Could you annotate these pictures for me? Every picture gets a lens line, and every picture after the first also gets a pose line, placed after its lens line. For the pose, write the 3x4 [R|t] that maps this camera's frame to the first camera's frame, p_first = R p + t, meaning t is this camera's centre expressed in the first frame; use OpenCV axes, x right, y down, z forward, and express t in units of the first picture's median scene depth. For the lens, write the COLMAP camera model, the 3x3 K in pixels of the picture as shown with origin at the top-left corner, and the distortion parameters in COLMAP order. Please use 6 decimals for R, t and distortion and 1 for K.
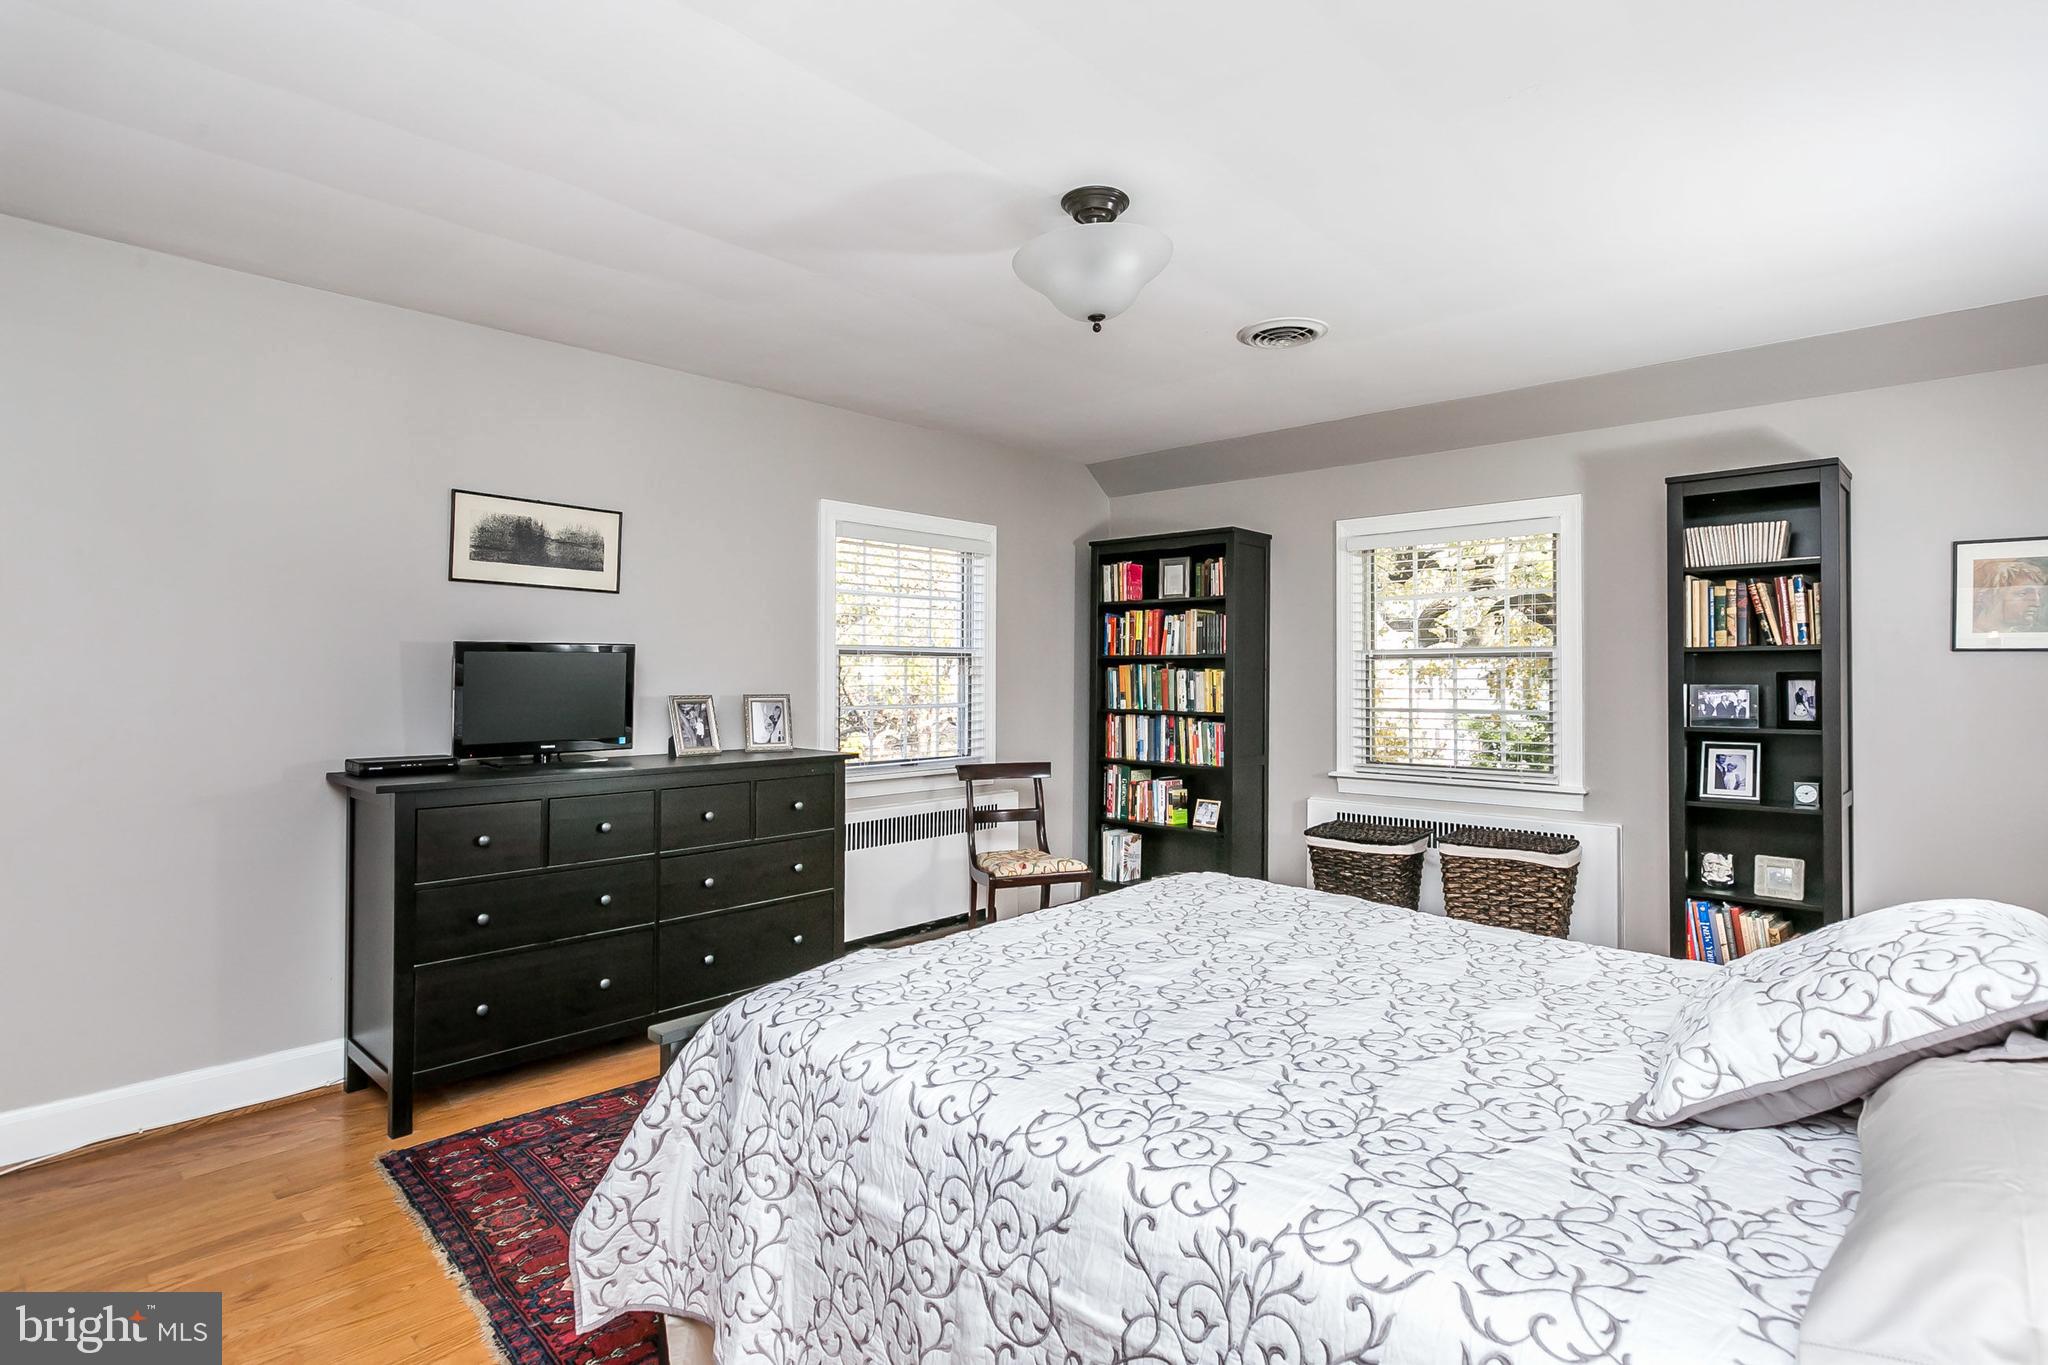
lens RADIAL K [[989.7, 0, 1024.9], [0, 989.7, 671.4], [0, 0, 1]] dist [-0.000791, -0.000018]
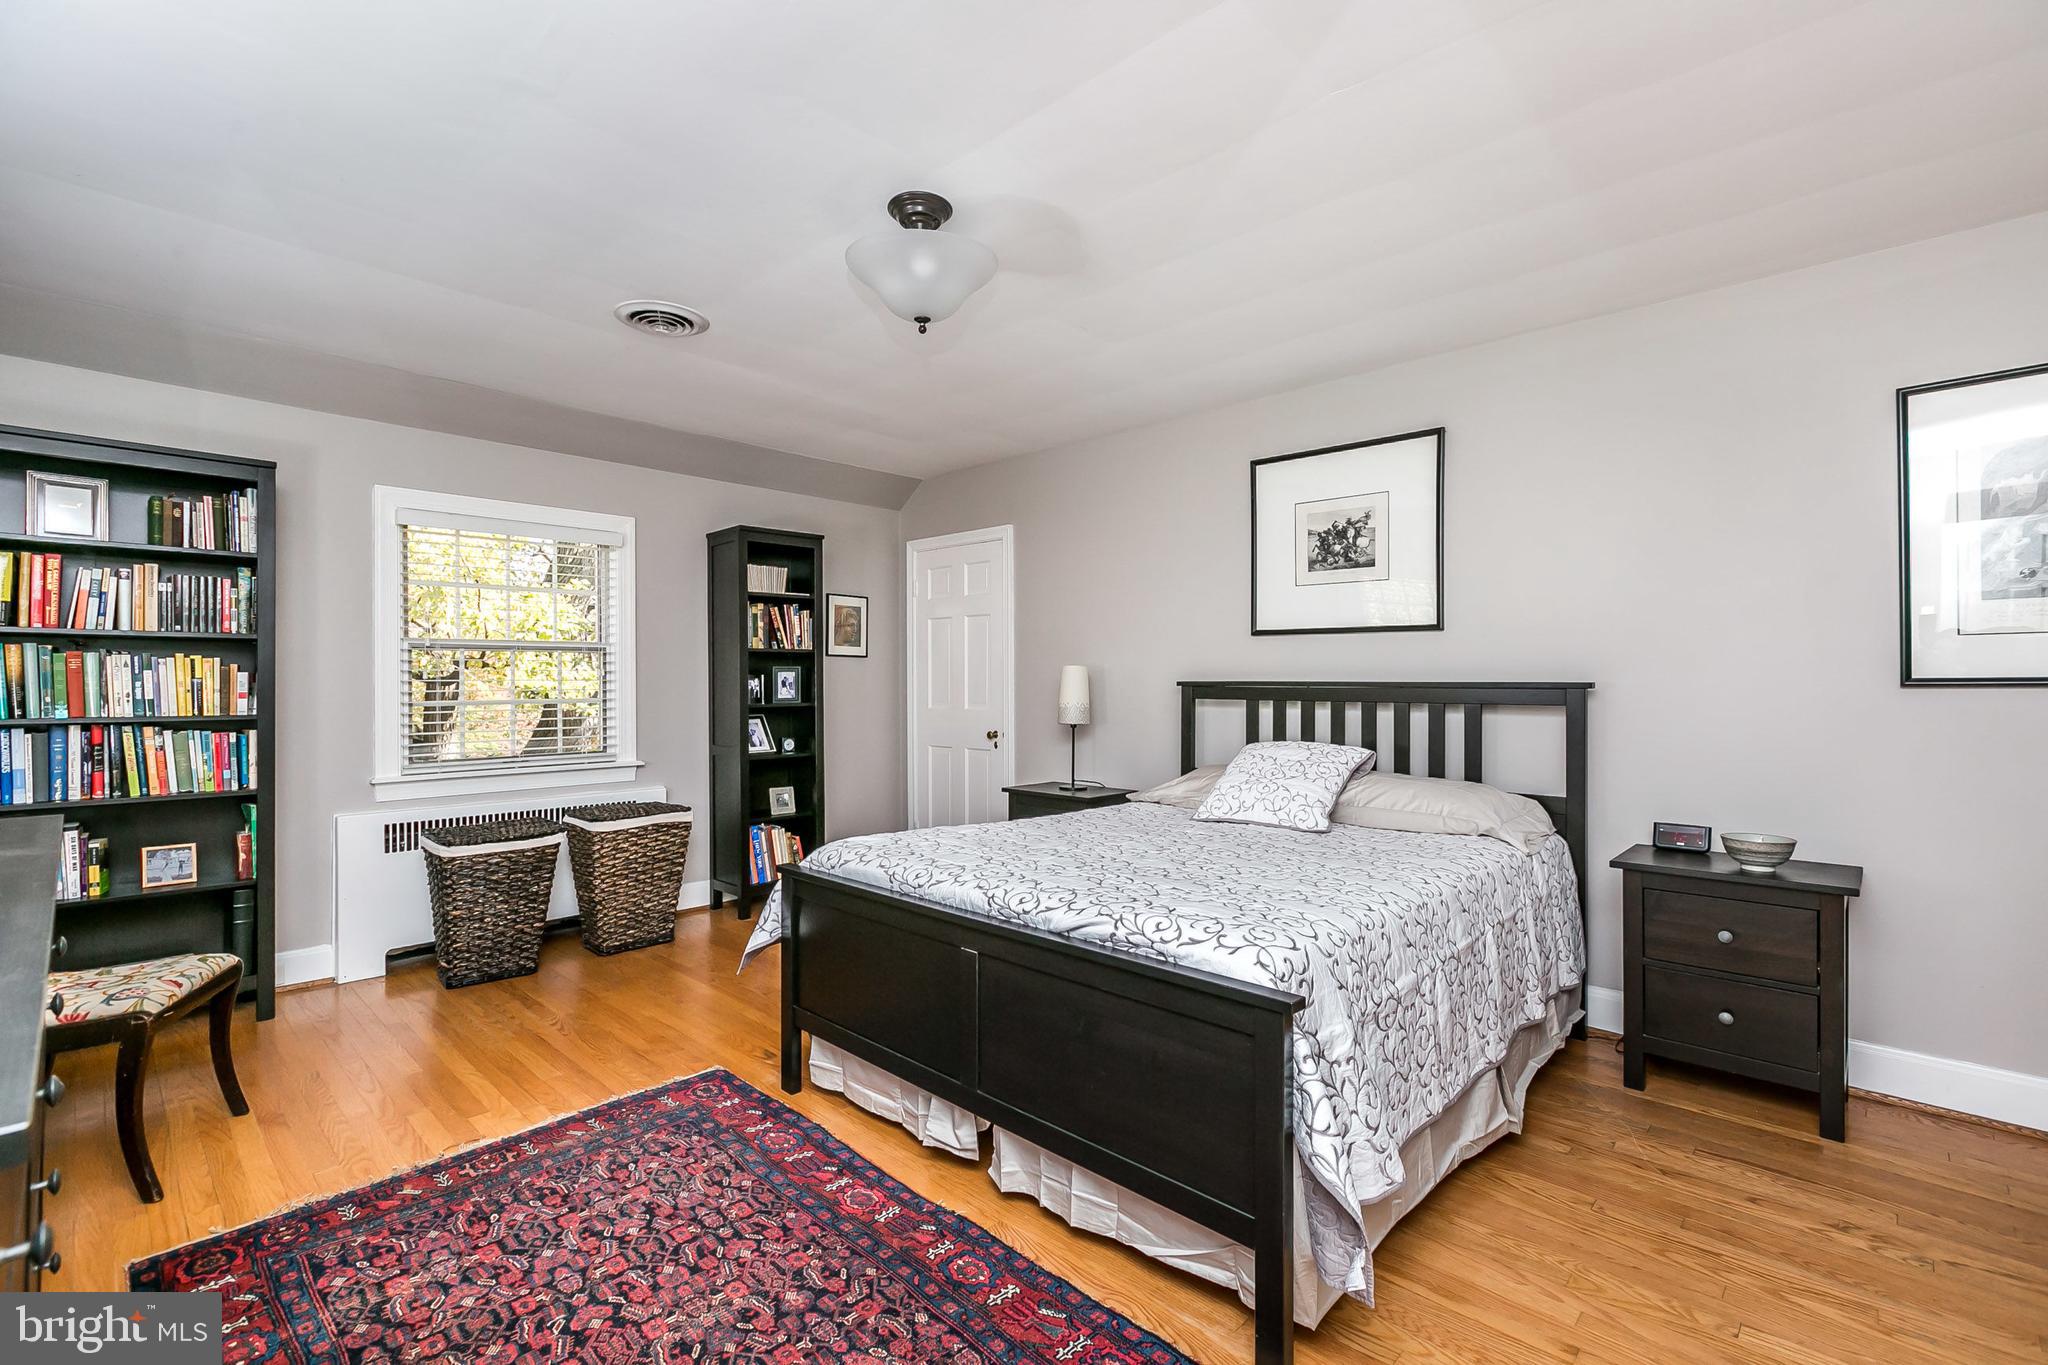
lens RADIAL K [[933.2, 0, 1028.3], [0, 933.2, 684.7], [0, 0, 1]] dist [-0.001603, 0.000312]
pose [[0.016631, -0.004411, 0.999852, -0.443790], [-0.001300, 0.999989, 0.004434, 0.014891], [-0.999861, -0.001374, 0.016625, 0.389065]]
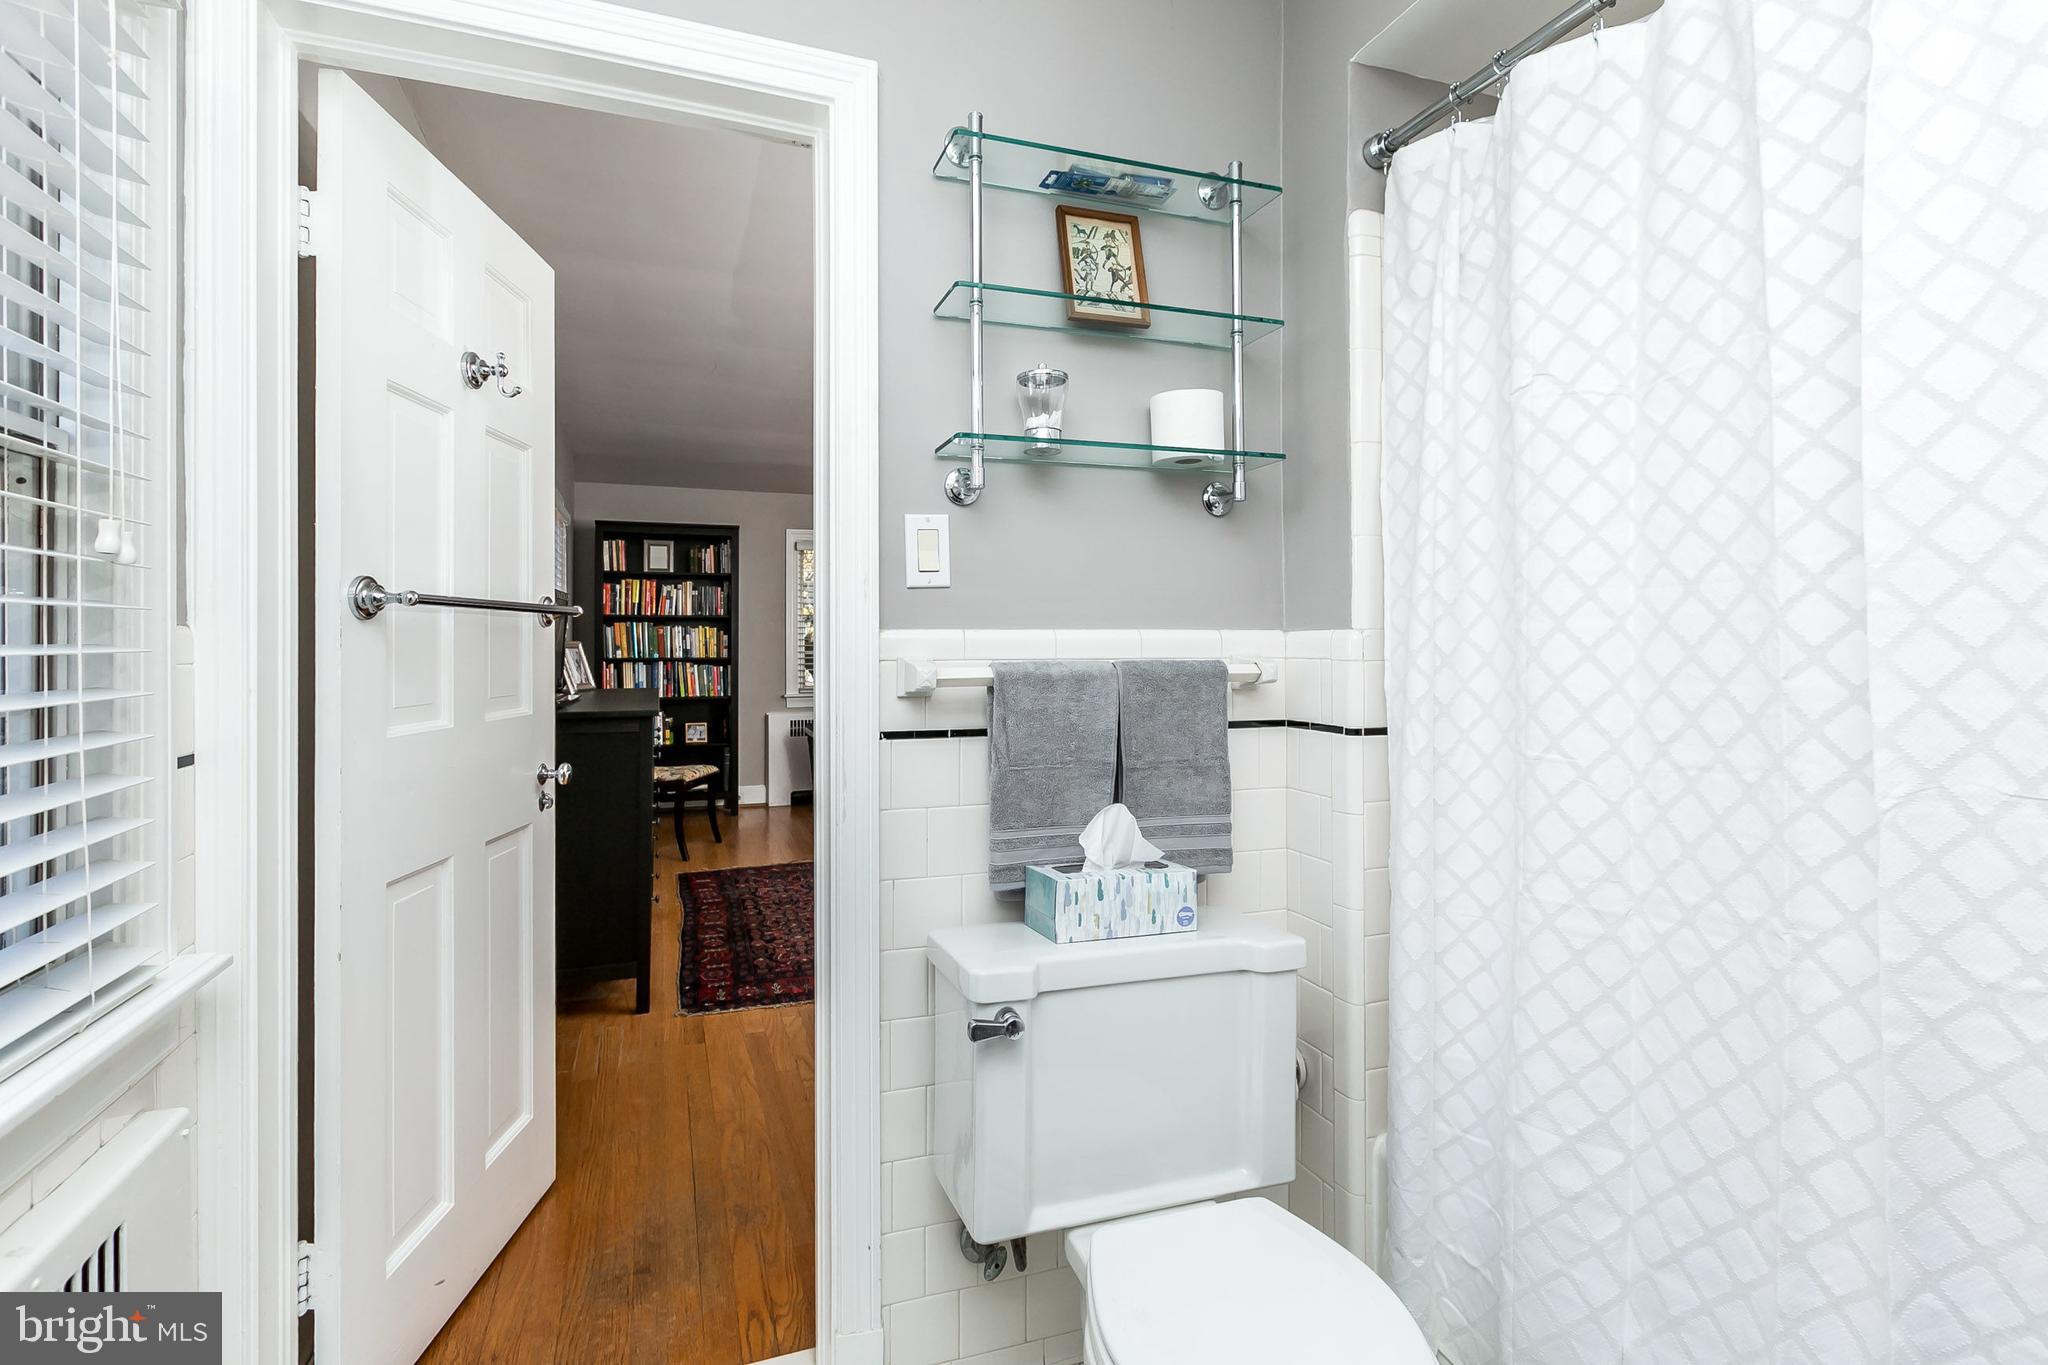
lens RADIAL K [[933.2, 0, 957.8], [0, 933.2, 635.9], [0, 0, 1]] dist [-0.001603, 0.000312]
pose [[0.480195, -0.001245, 0.877161, -0.753415], [0.001977, 0.999998, 0.000337, 0.011118], [-0.877159, 0.001572, 0.480197, 0.070844]]
